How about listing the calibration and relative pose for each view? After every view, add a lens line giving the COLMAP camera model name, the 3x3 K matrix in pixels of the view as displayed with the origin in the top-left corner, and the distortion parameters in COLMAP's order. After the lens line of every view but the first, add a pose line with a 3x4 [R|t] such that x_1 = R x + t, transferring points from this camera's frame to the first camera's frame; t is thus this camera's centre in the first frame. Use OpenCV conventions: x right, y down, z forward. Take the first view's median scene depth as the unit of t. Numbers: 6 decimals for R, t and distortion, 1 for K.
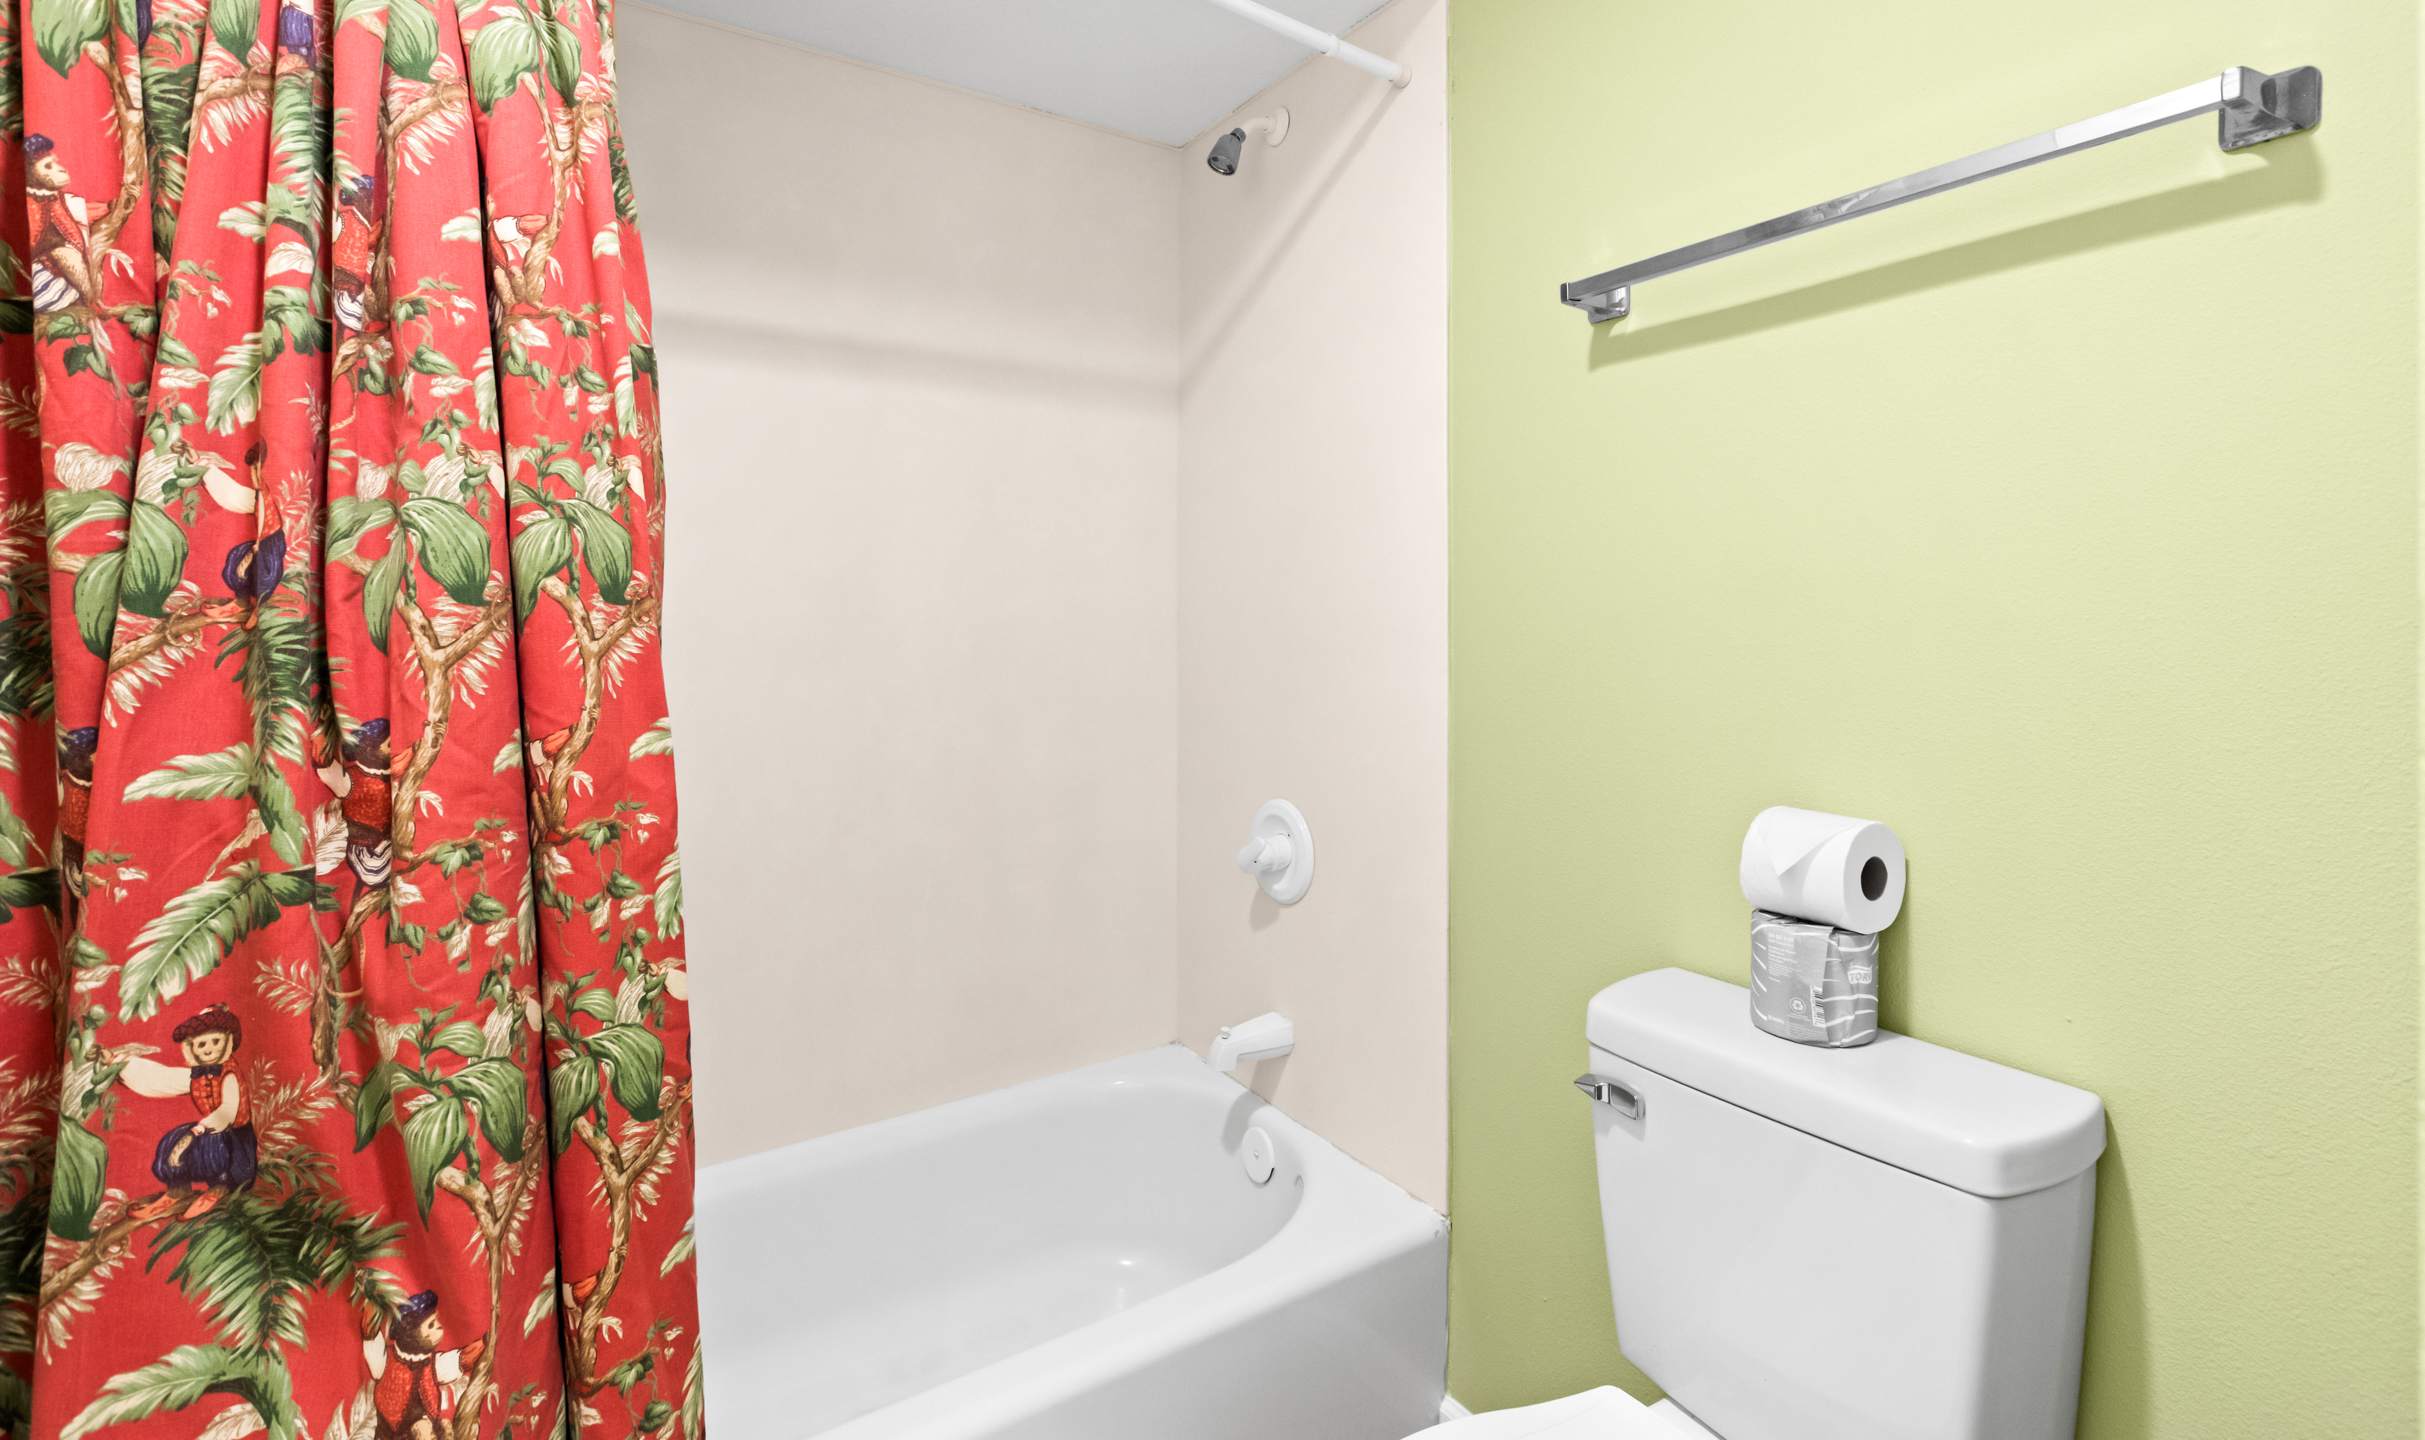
lens RADIAL K [[1112.8, 0, 1212.6], [0, 1112.8, 609.8], [0, 0, 1]] dist [0.002795, -0.002237]
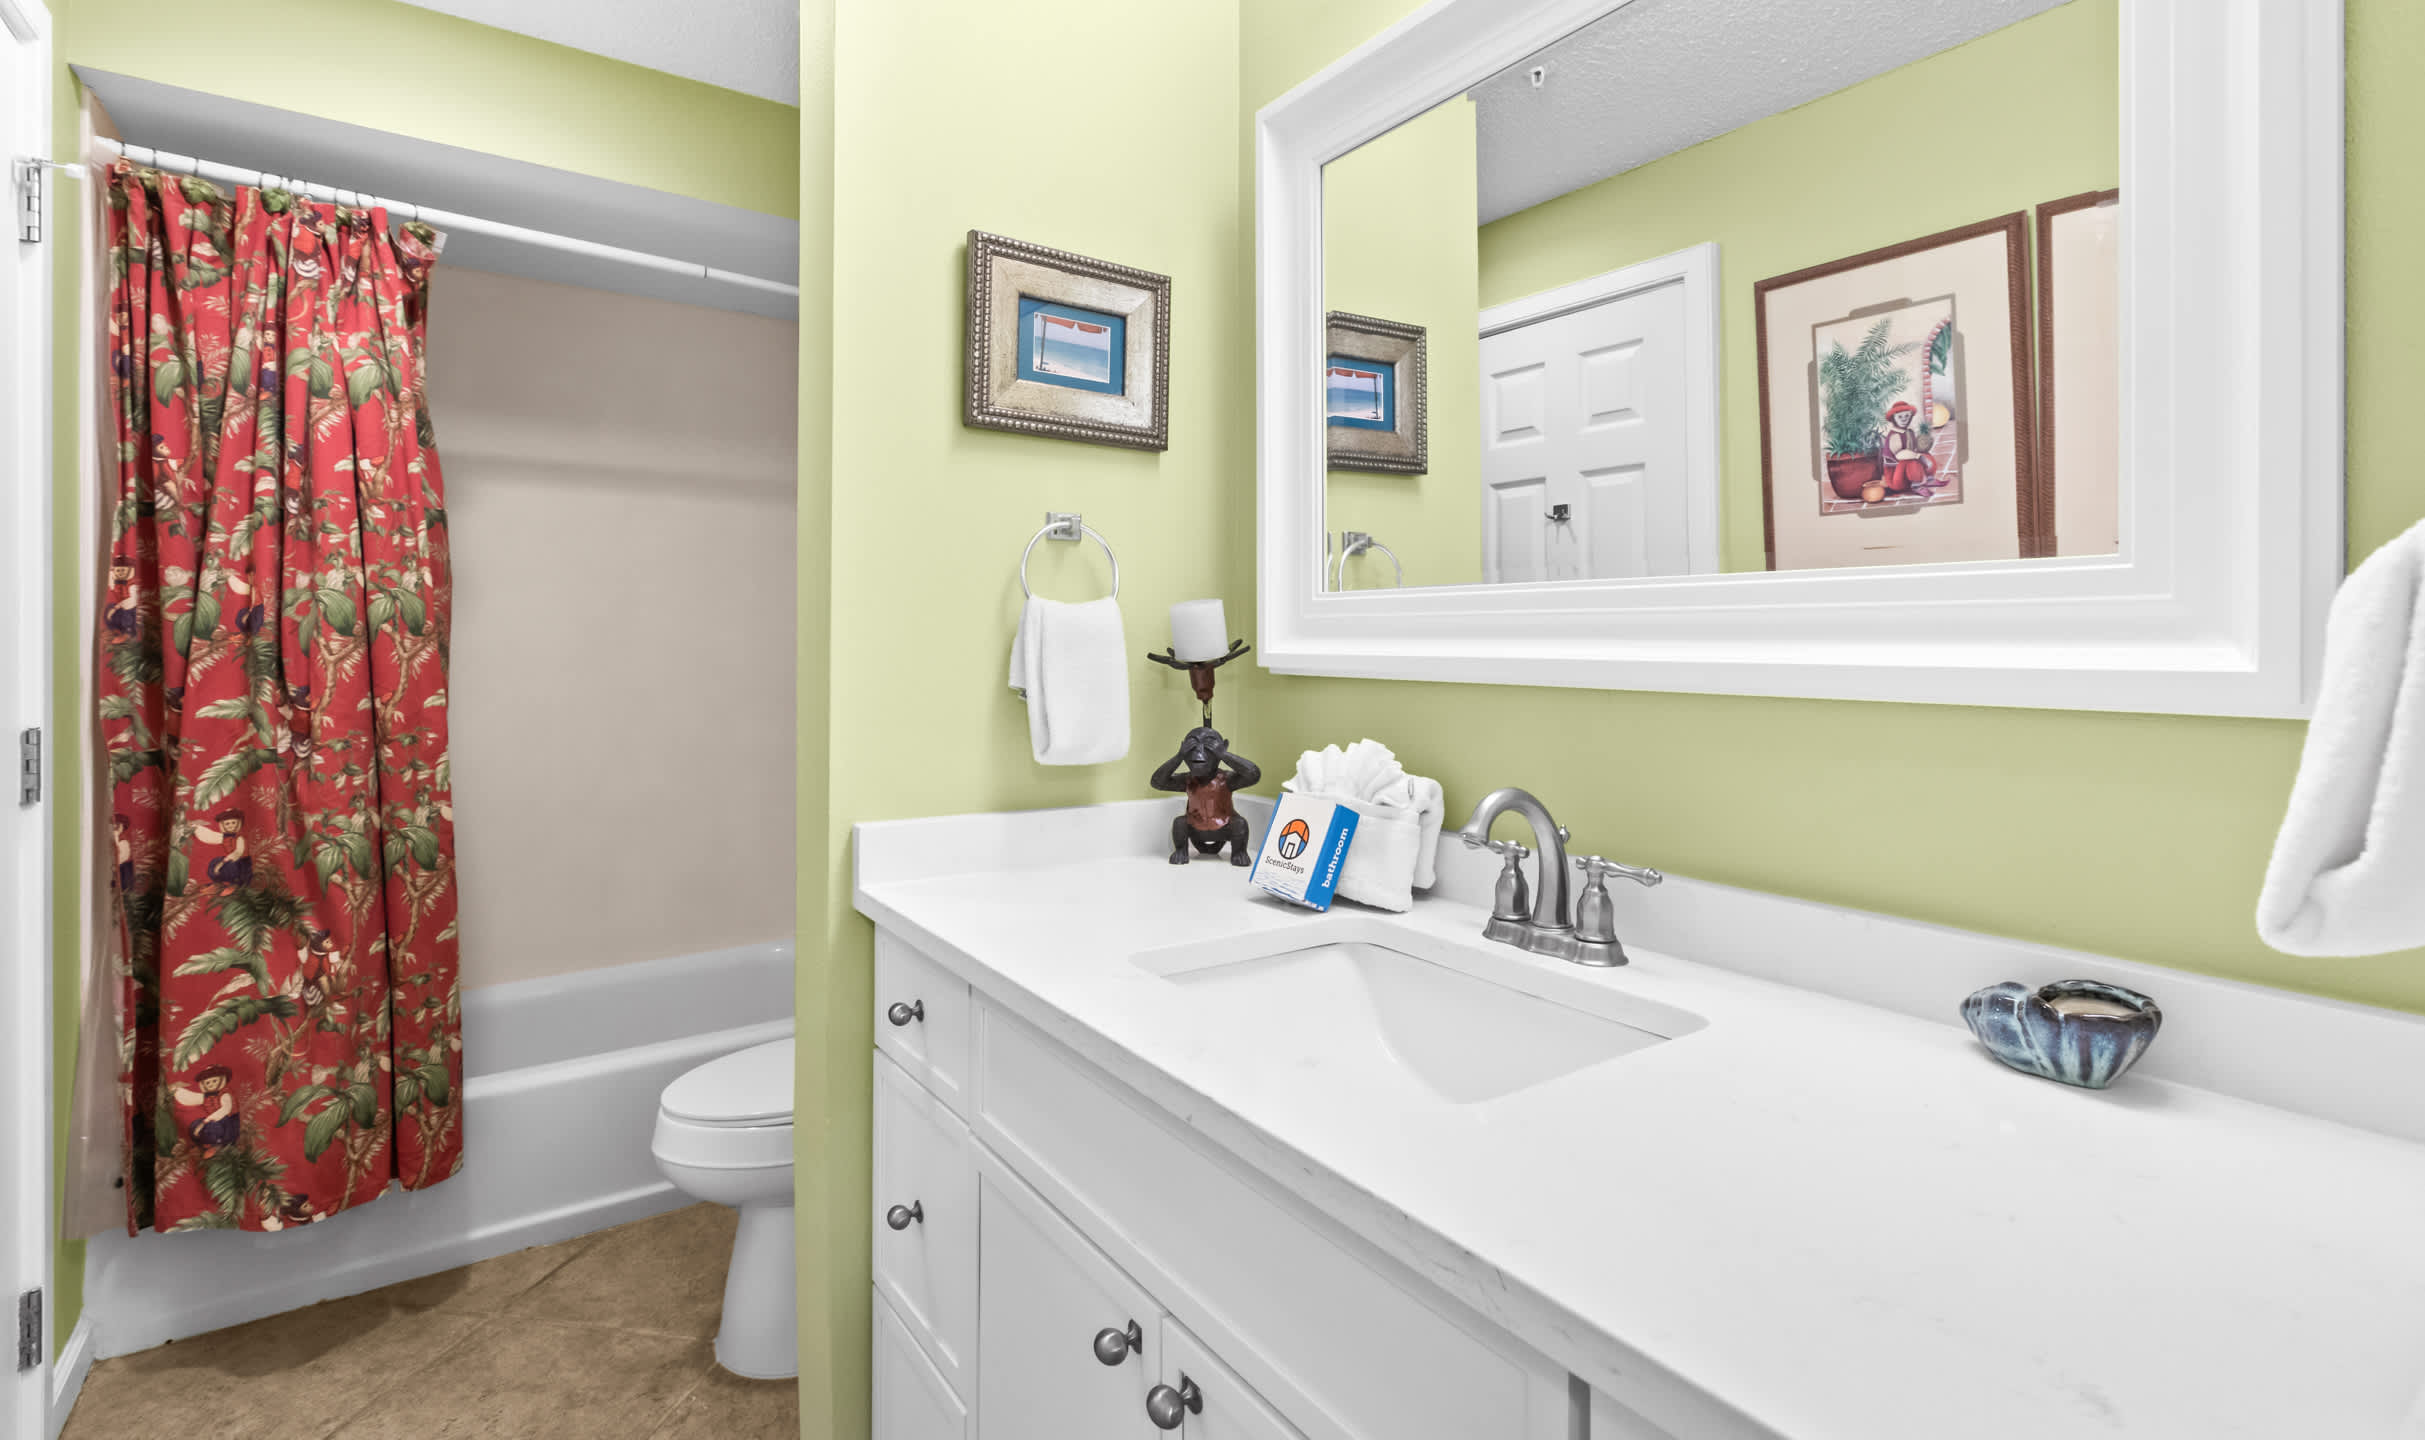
lens RADIAL K [[1112.8, 0, 1188.4], [0, 1112.8, 643.8], [0, 0, 1]] dist [0.002795, -0.002237]
pose [[0.999642, 0.010228, 0.024713, 1.008610], [-0.010511, 0.999880, 0.011359, -0.033145], [-0.024594, -0.011615, 0.999630, -1.332289]]
